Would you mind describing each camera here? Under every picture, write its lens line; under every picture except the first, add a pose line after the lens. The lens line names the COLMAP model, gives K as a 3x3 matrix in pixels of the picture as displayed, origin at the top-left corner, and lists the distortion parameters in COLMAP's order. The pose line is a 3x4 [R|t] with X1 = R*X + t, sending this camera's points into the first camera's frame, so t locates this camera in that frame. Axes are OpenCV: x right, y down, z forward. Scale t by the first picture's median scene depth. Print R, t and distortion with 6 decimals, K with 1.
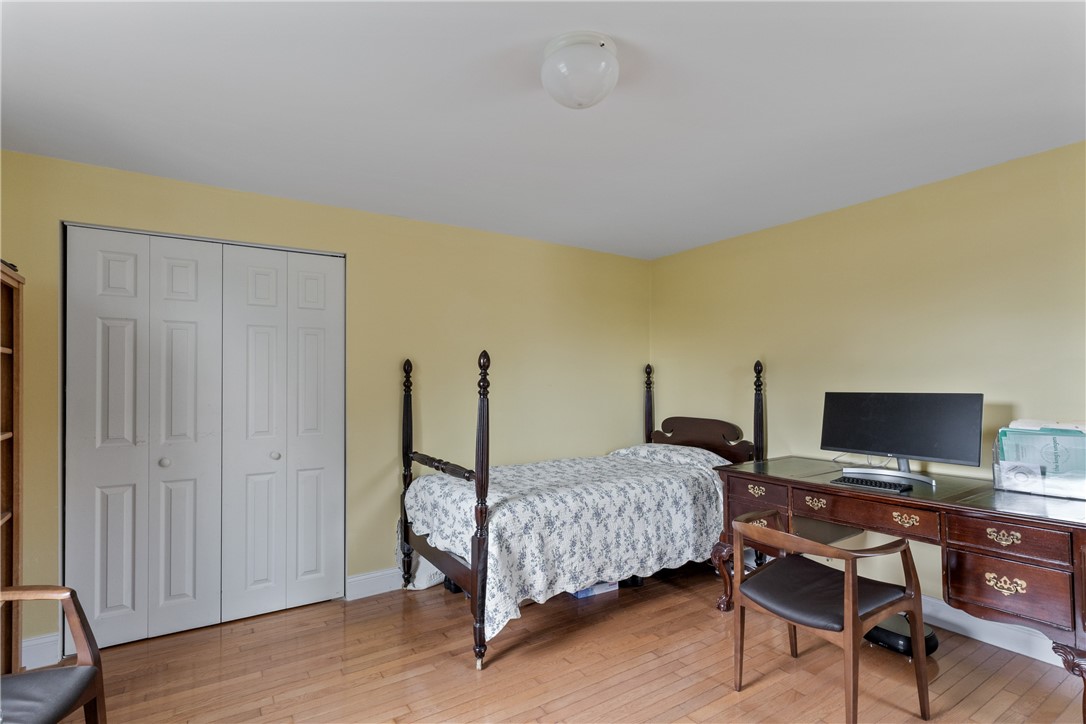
lens RADIAL K [[519.2, 0, 538.6], [0, 519.2, 361.2], [0, 0, 1]] dist [-0.001447, -0.000046]
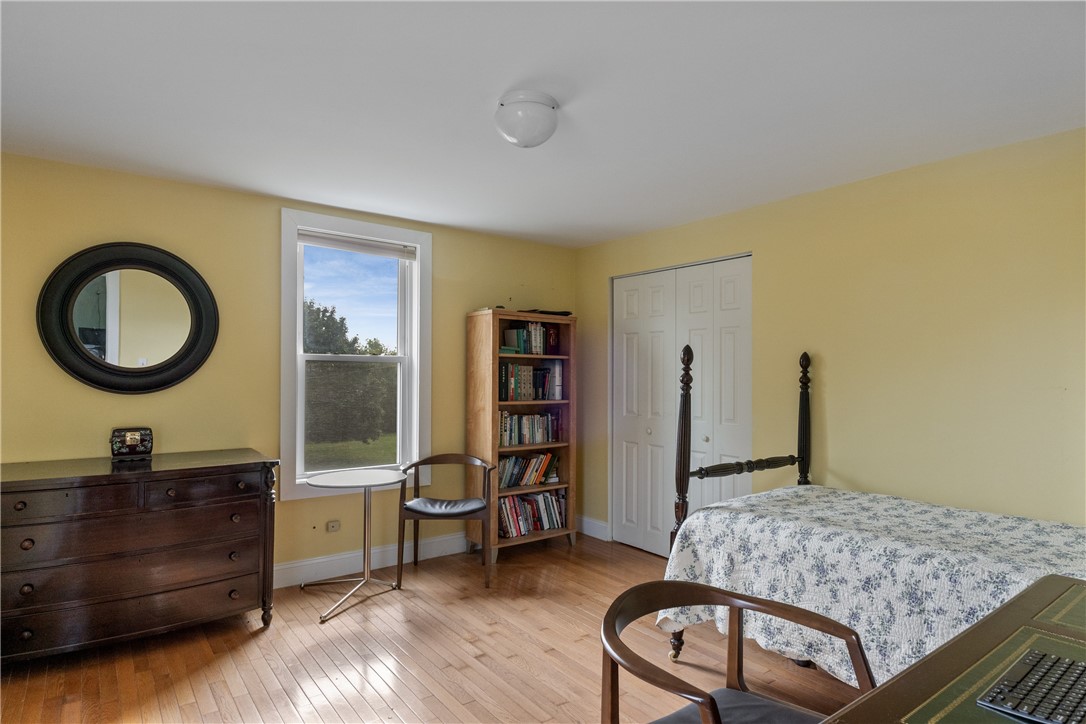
lens RADIAL K [[609.3, 0, 540.9], [0, 609.3, 368.2], [0, 0, 1]] dist [0.002121, -0.000068]
pose [[0.073668, -0.004627, -0.997272, 0.940756], [0.021957, 0.999754, -0.003017, 0.020884], [0.997041, -0.021675, 0.073752, 0.597006]]
